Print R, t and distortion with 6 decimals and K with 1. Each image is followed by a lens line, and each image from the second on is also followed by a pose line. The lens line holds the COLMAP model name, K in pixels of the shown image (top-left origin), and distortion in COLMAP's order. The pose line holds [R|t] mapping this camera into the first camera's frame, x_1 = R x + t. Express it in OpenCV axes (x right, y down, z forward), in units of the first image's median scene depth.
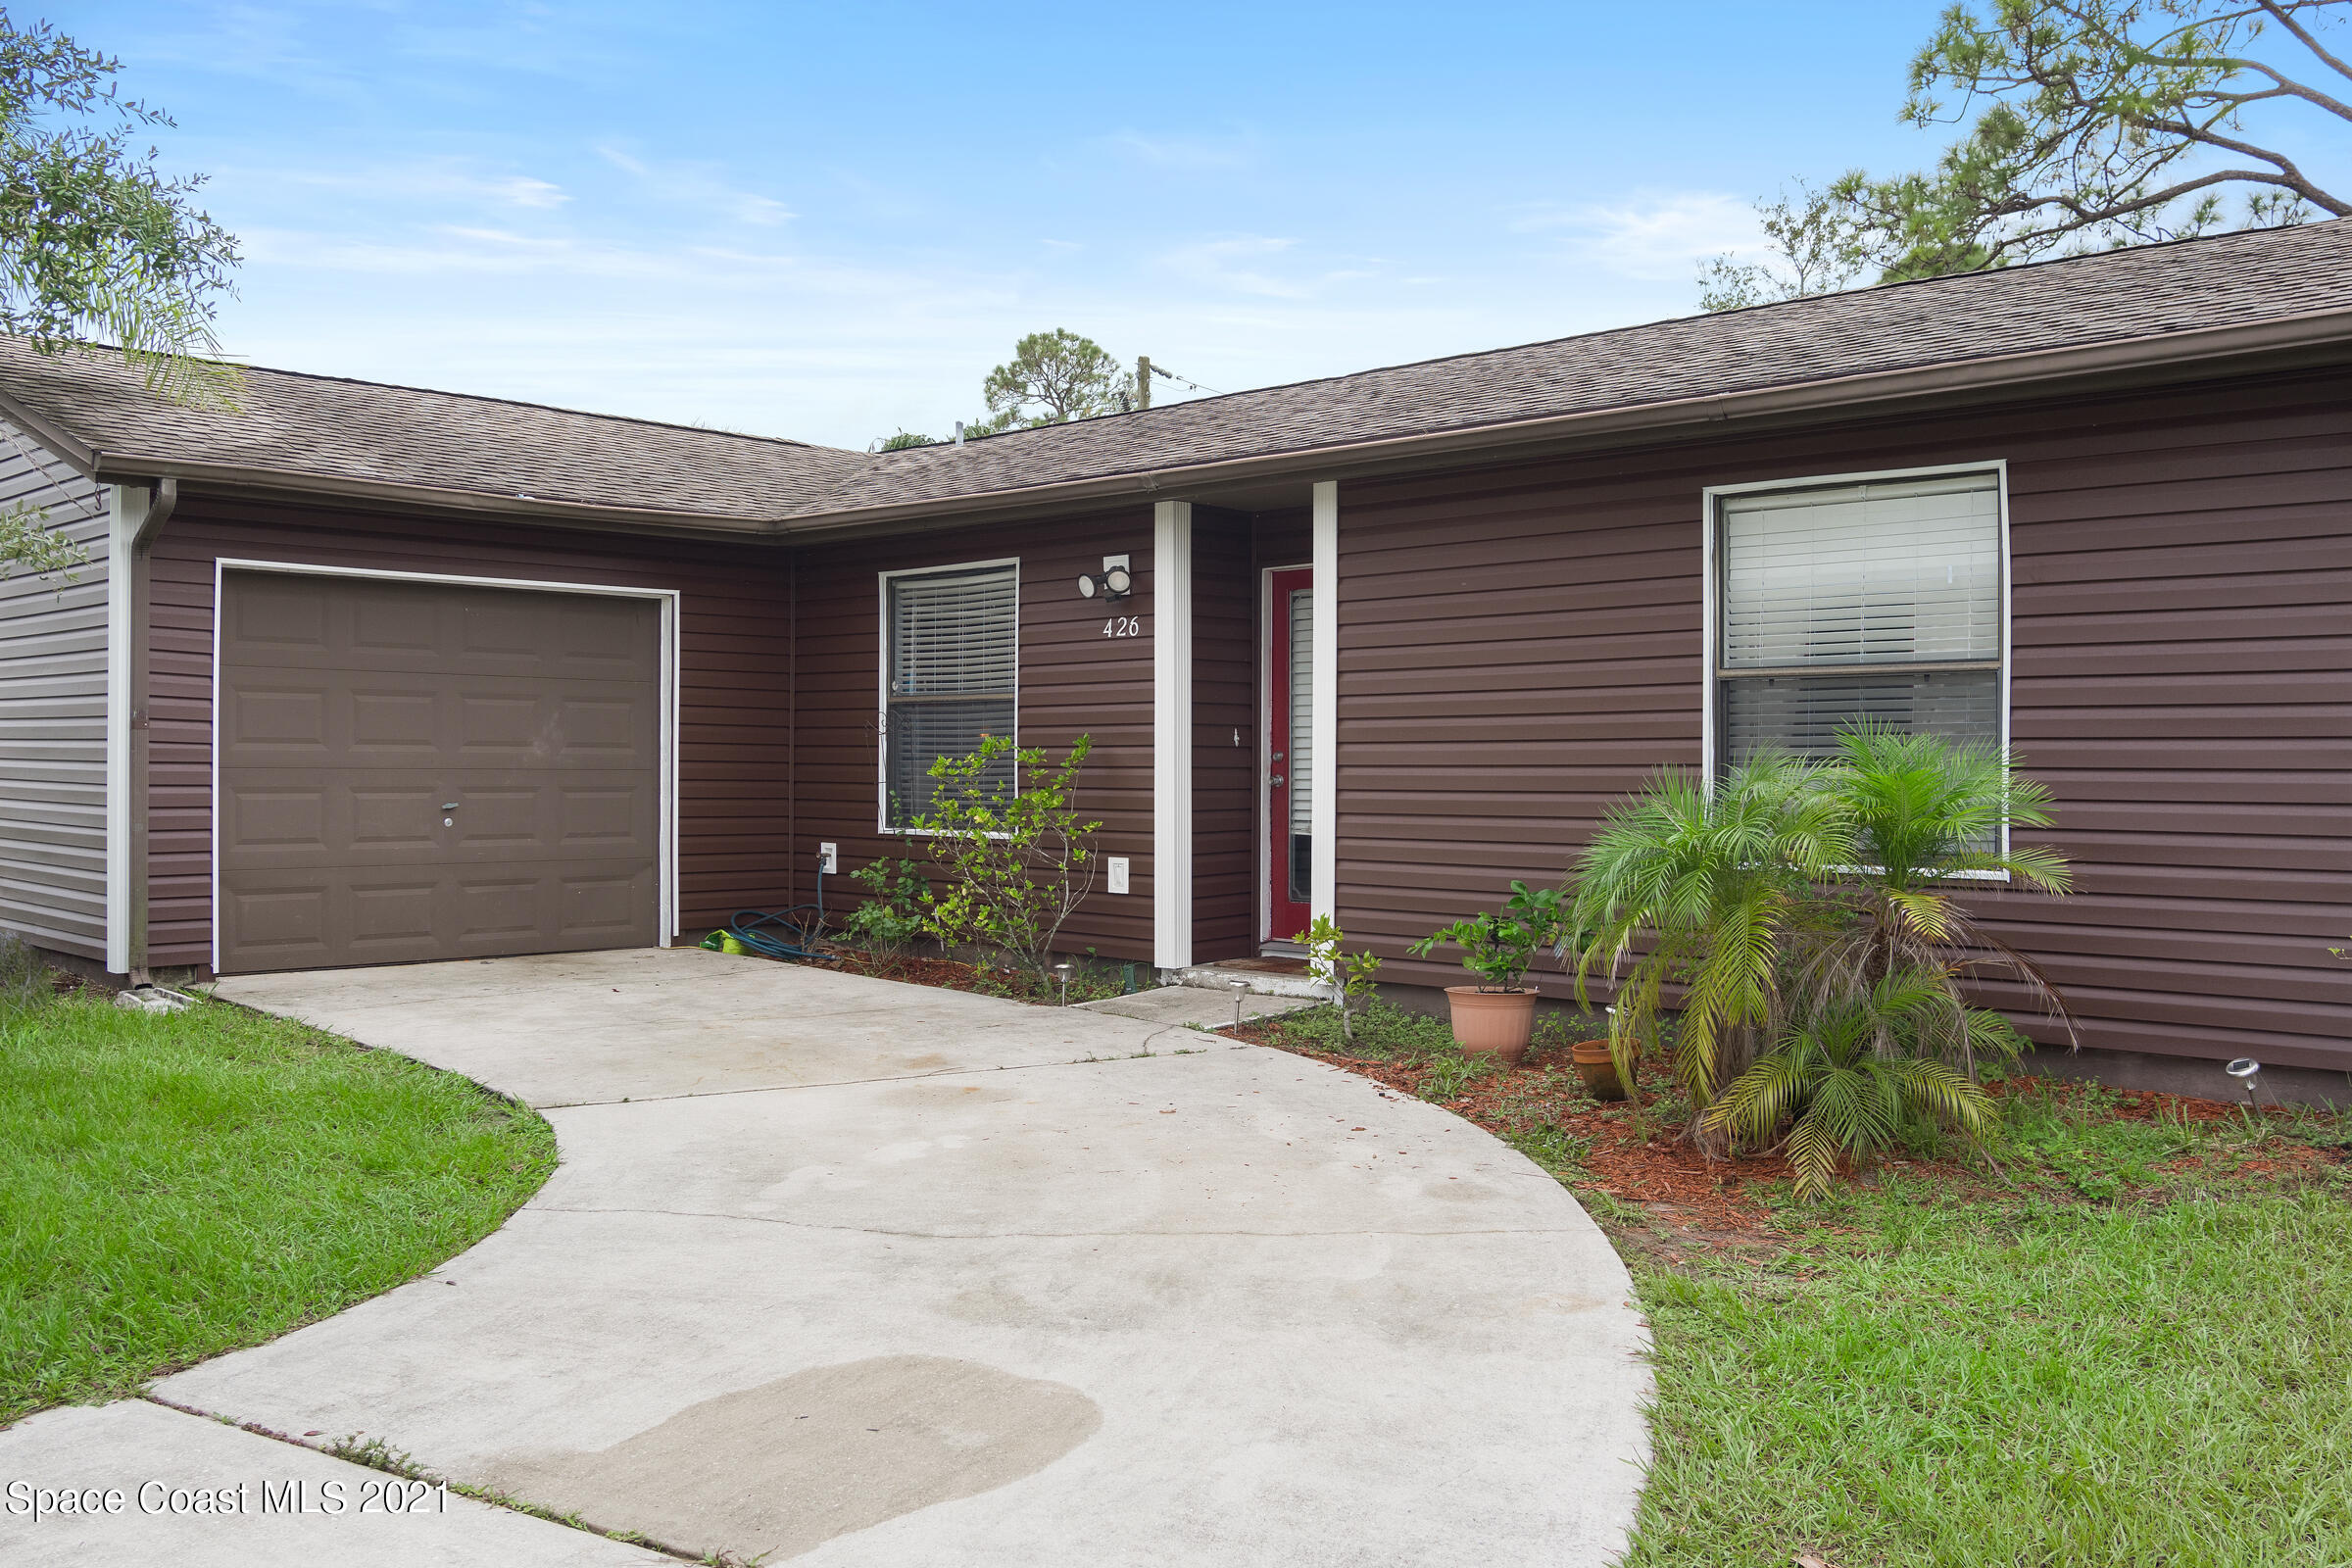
lens RADIAL K [[1850.1, 0, 1270.3], [0, 1850.1, 780.7], [0, 0, 1]] dist [-0.047692, 0.003073]
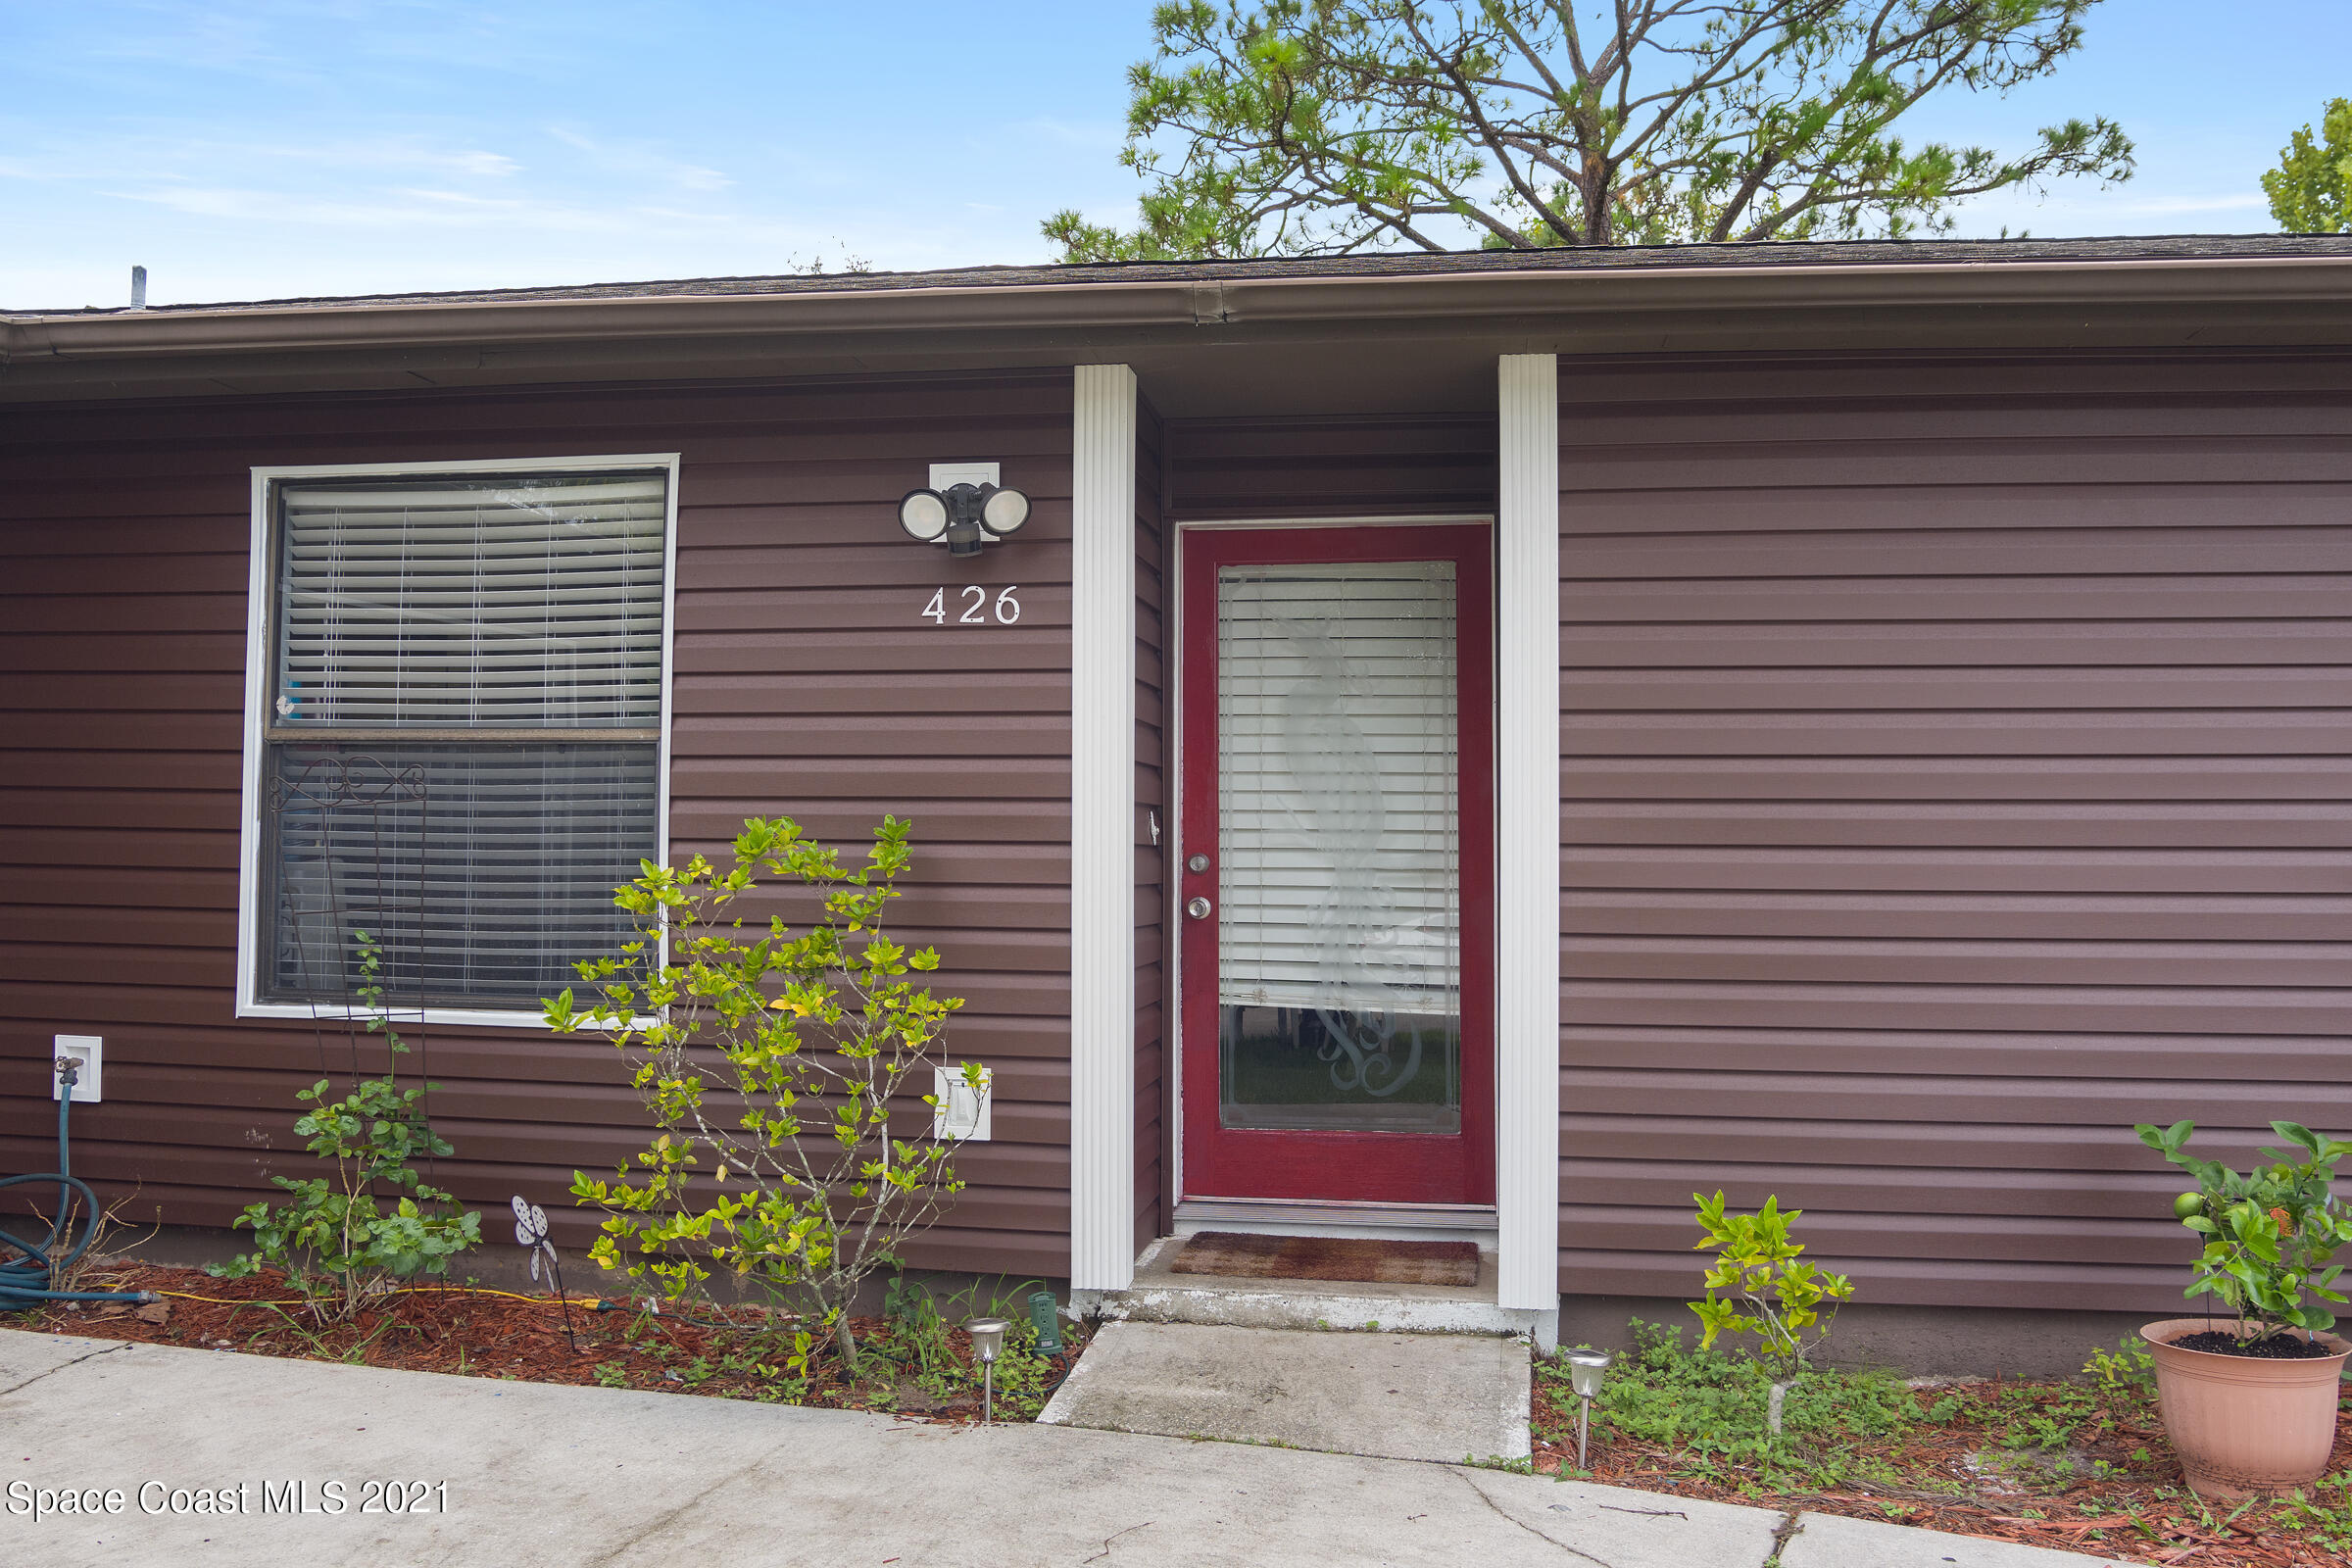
lens RADIAL K [[1850.1, 0, 1270.3], [0, 1850.1, 780.7], [0, 0, 1]] dist [-0.047692, 0.003073]
pose [[0.837326, 0.027066, 0.546033, -0.283887], [-0.003357, 0.999009, -0.044372, -0.013518], [-0.546693, 0.035321, 0.836588, 0.534852]]
